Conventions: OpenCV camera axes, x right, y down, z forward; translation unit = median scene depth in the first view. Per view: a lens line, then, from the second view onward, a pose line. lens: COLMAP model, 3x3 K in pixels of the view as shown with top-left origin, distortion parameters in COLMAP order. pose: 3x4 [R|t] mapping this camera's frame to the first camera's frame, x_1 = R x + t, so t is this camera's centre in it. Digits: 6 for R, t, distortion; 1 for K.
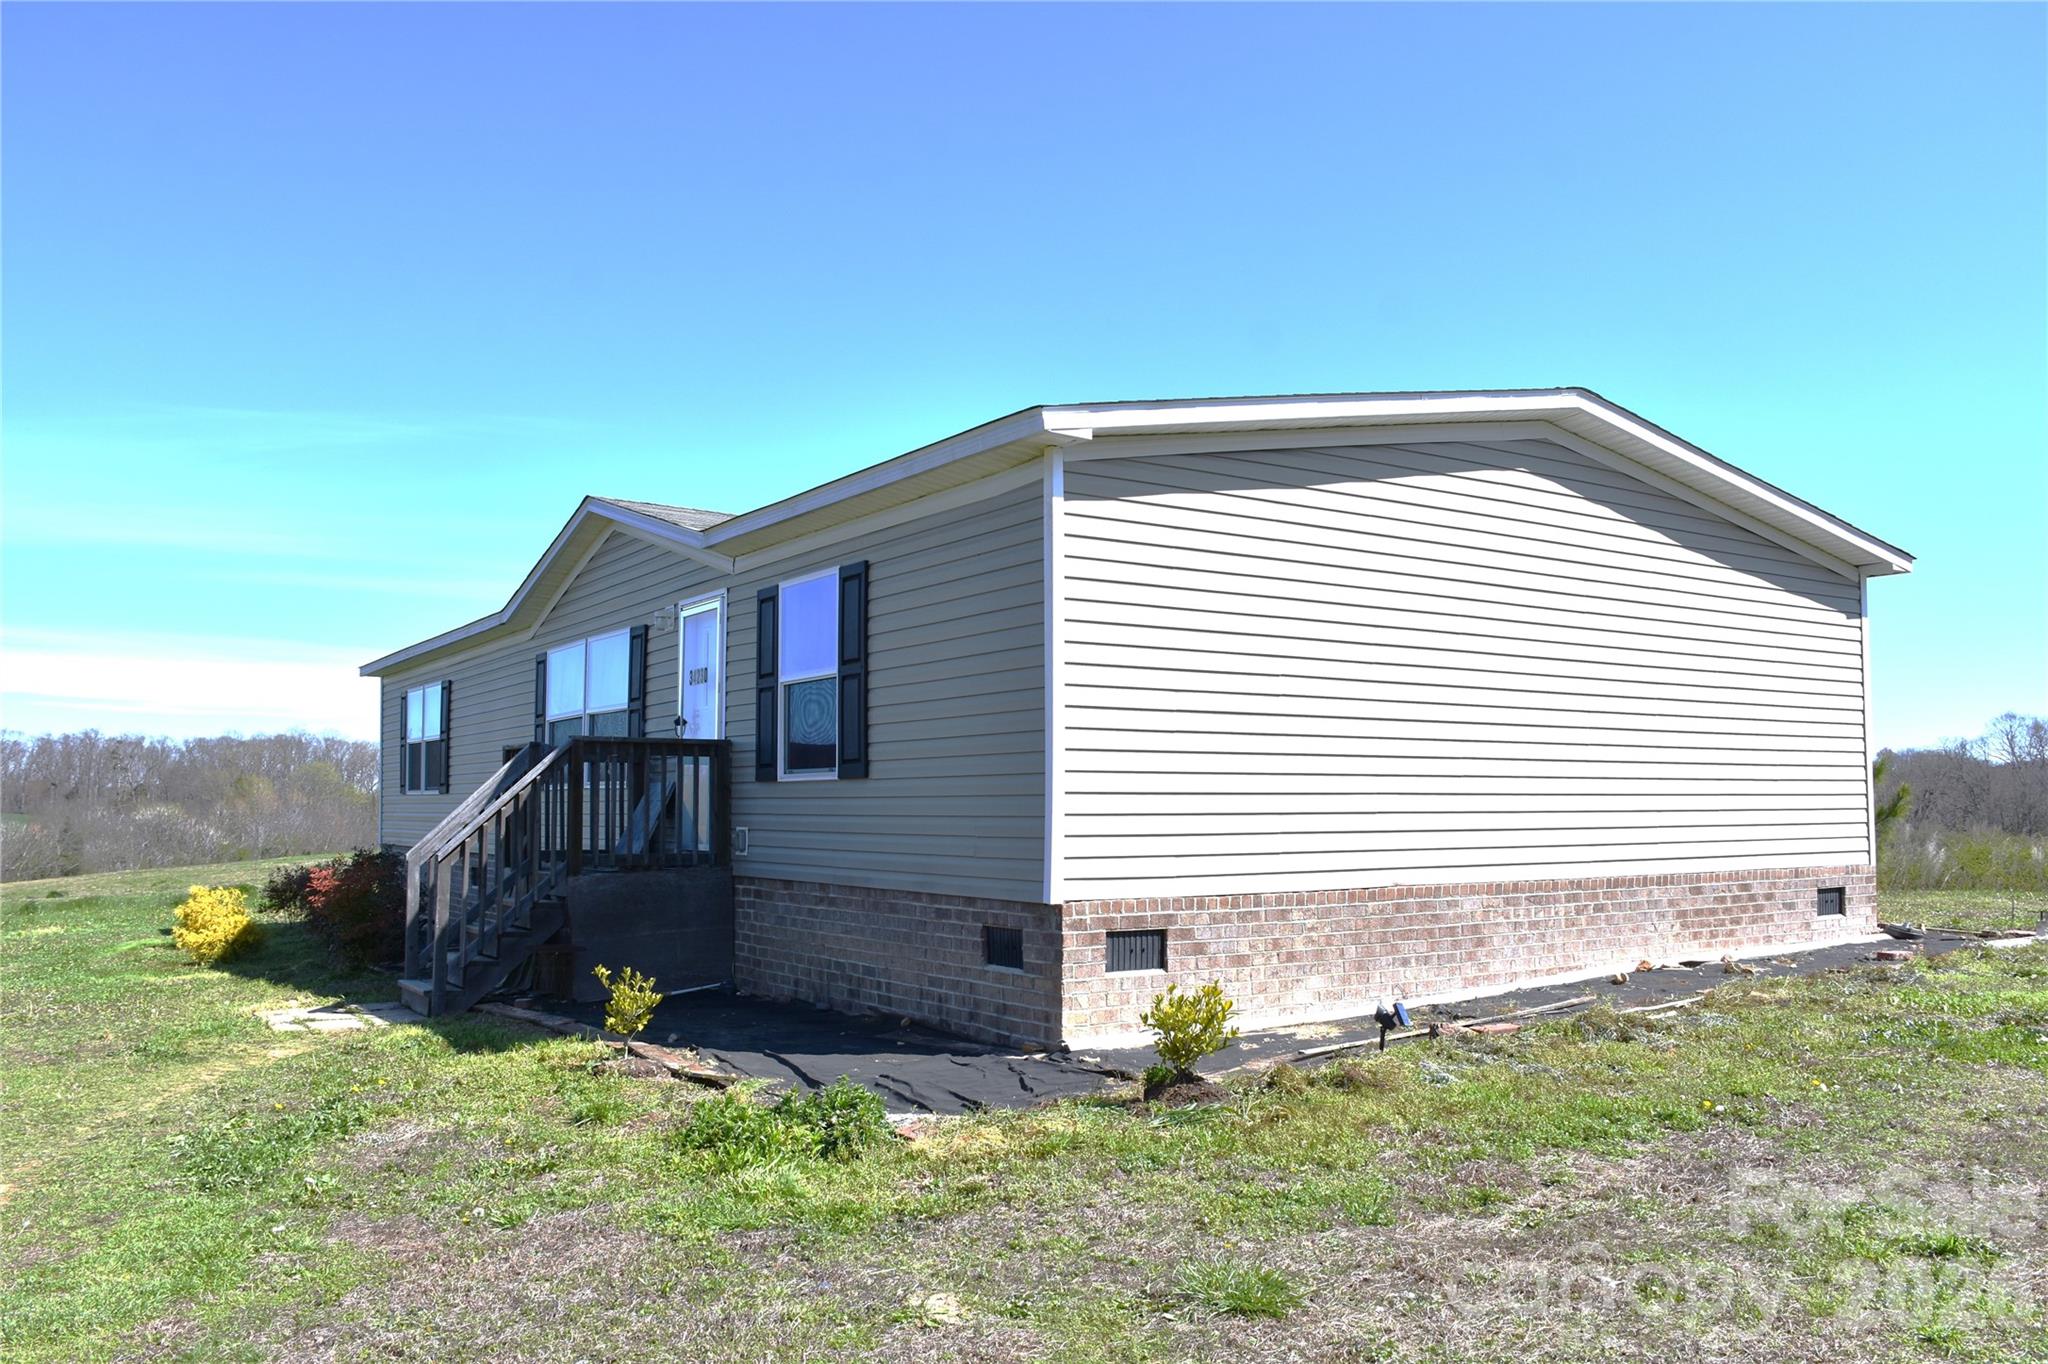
lens RADIAL K [[1633.3, 0, 1019.2], [0, 1633.3, 700.0], [0, 0, 1]] dist [-0.147945, 0.092684]
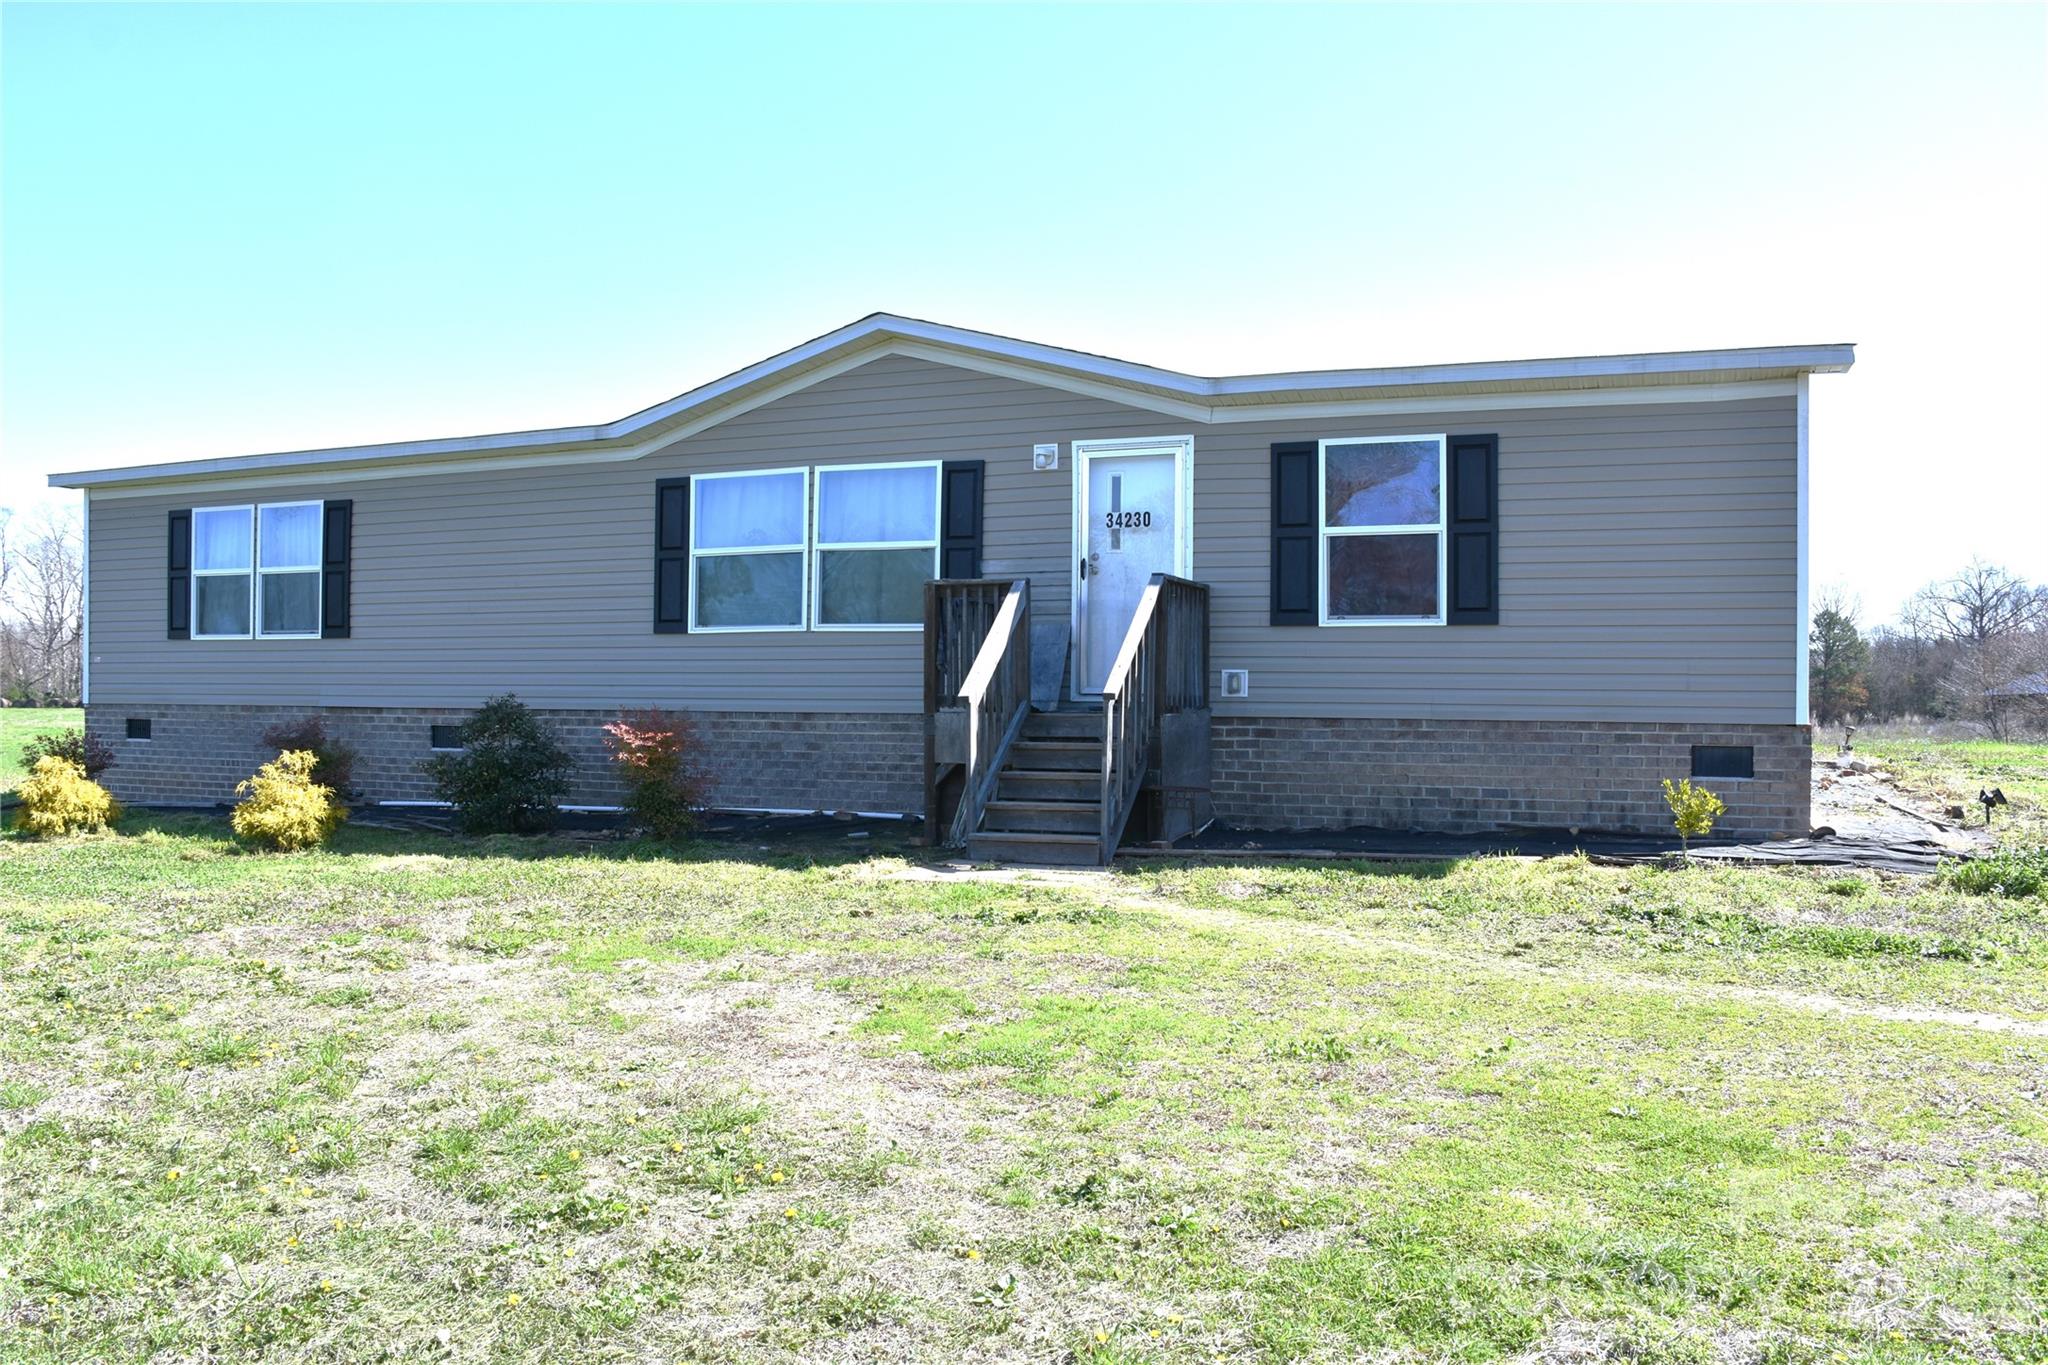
lens RADIAL K [[1633.3, 0, 1019.2], [0, 1633.3, 700.5], [0, 0, 1]] dist [-0.147945, 0.092684]
pose [[0.825729, 0.016929, 0.563812, -0.885028], [-0.051365, 0.997653, 0.045271, 0.058915], [-0.561723, -0.066341, 0.824661, 0.222912]]
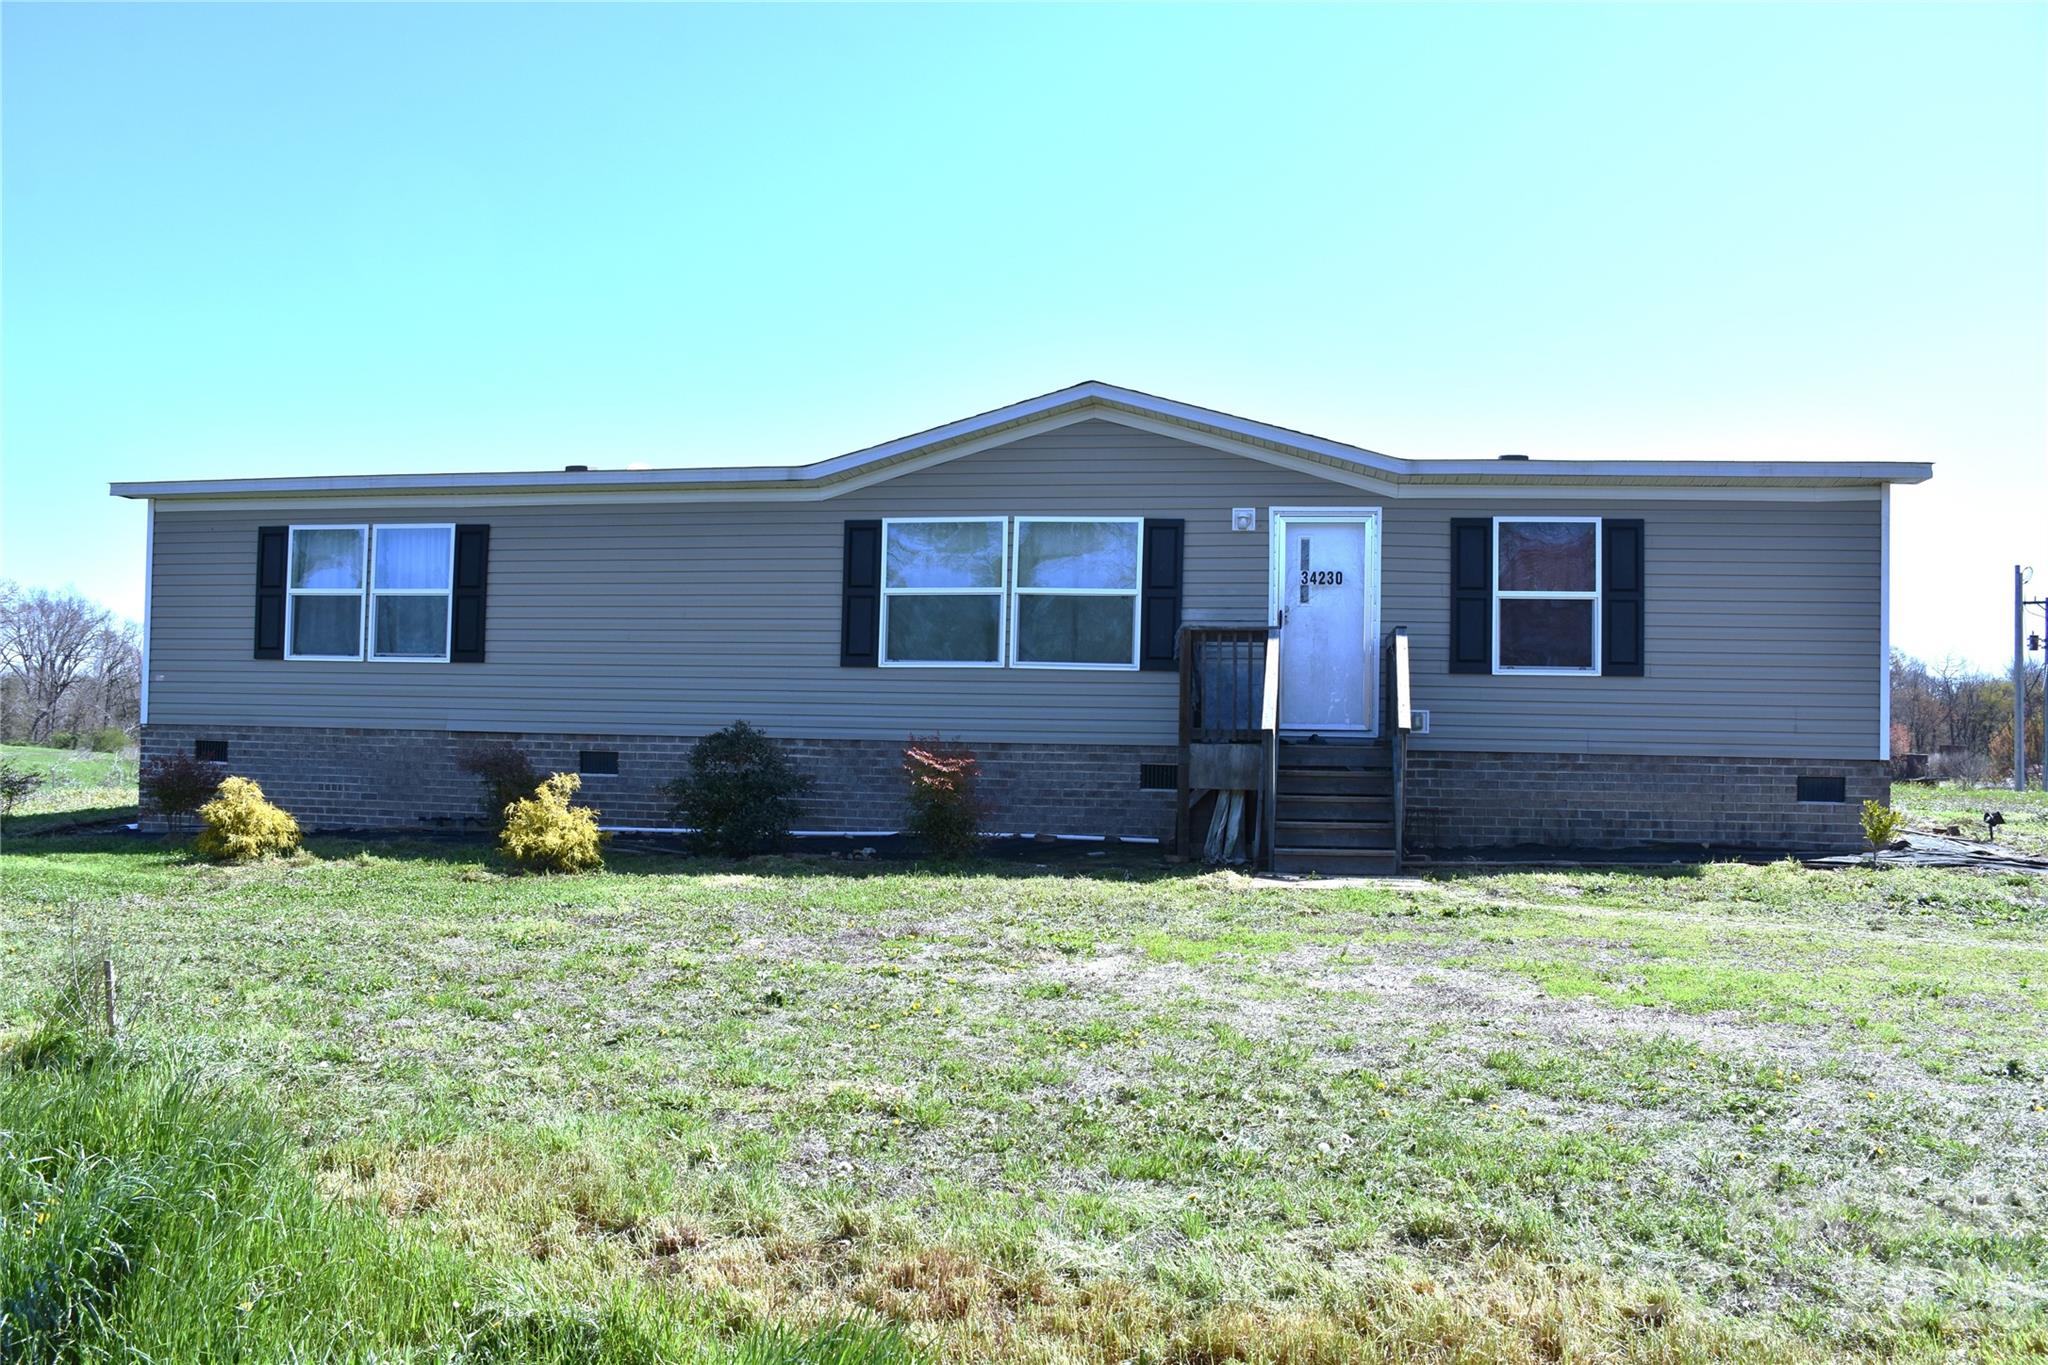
lens RADIAL K [[1633.3, 0, 1019.2], [0, 1633.3, 700.5], [0, 0, 1]] dist [-0.147945, 0.092684]
pose [[0.684634, 0.044518, 0.727526, -1.271724], [-0.072768, 0.997321, 0.007451, 0.085222], [-0.725245, -0.058042, 0.686040, 0.395631]]
